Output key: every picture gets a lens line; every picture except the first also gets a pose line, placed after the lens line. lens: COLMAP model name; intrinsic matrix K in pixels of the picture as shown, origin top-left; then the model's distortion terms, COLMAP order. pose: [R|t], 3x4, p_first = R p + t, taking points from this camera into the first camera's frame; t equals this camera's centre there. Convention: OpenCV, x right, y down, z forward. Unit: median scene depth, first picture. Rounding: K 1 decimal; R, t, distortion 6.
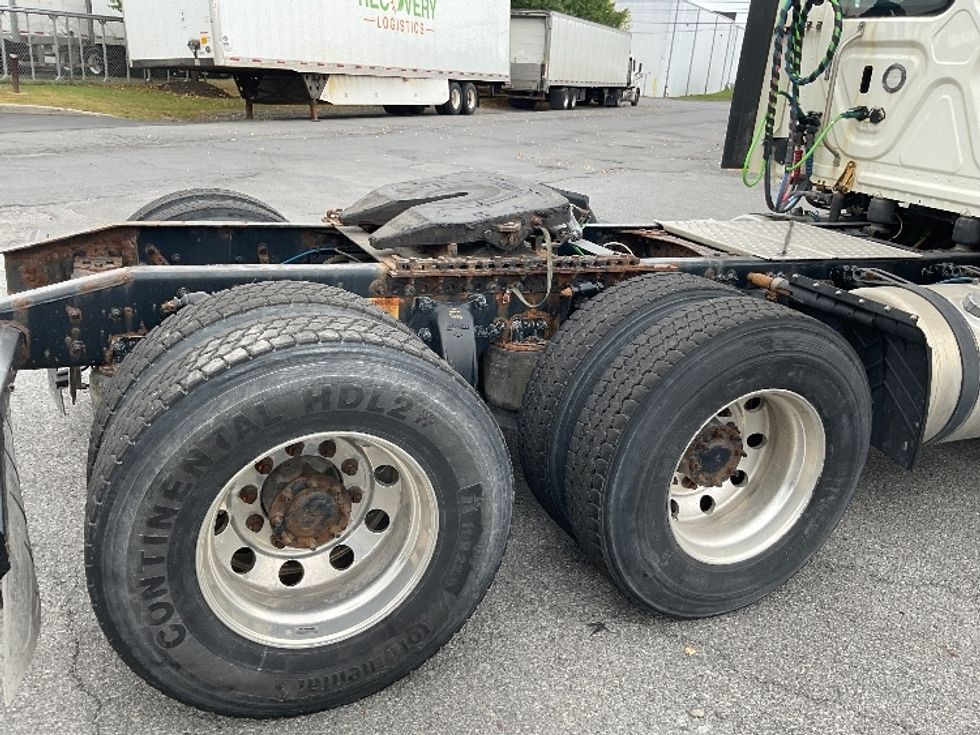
lens RADIAL K [[804.0, 0, 495.2], [0, 804.0, 367.8], [0, 0, 1]] dist [0.052028, -0.083291]
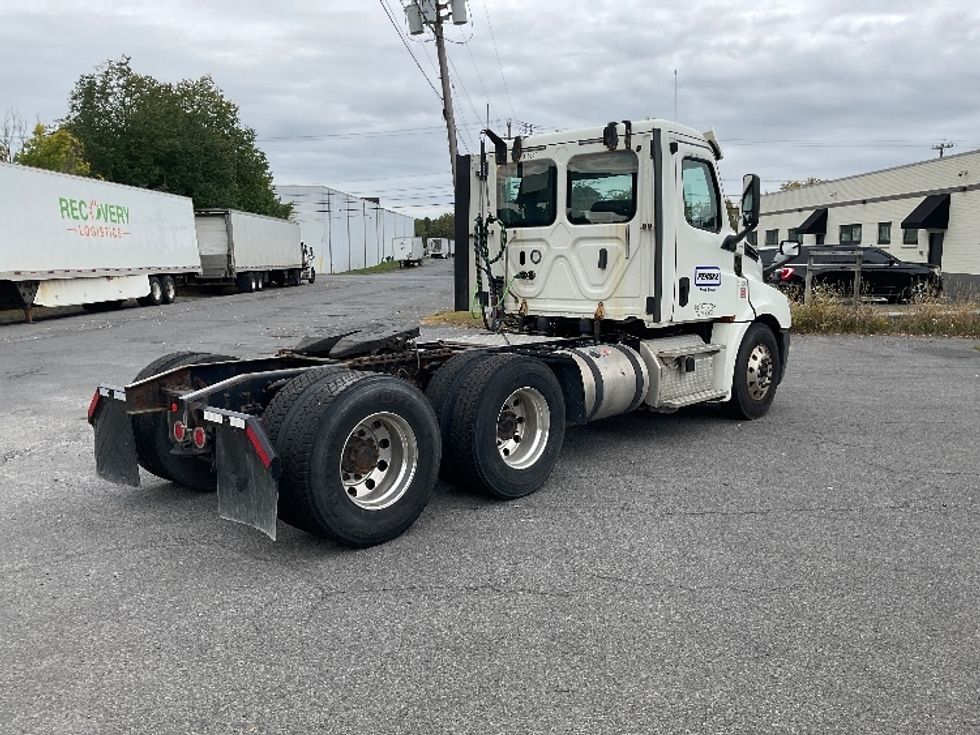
lens RADIAL K [[804.0, 0, 488.6], [0, 804.0, 376.9], [0, 0, 1]] dist [0.052028, -0.083291]
pose [[0.917266, -0.134079, 0.375029, -0.347450], [0.204008, 0.966893, -0.153294, 0.180578], [-0.342059, 0.217120, 0.914251, -0.616371]]
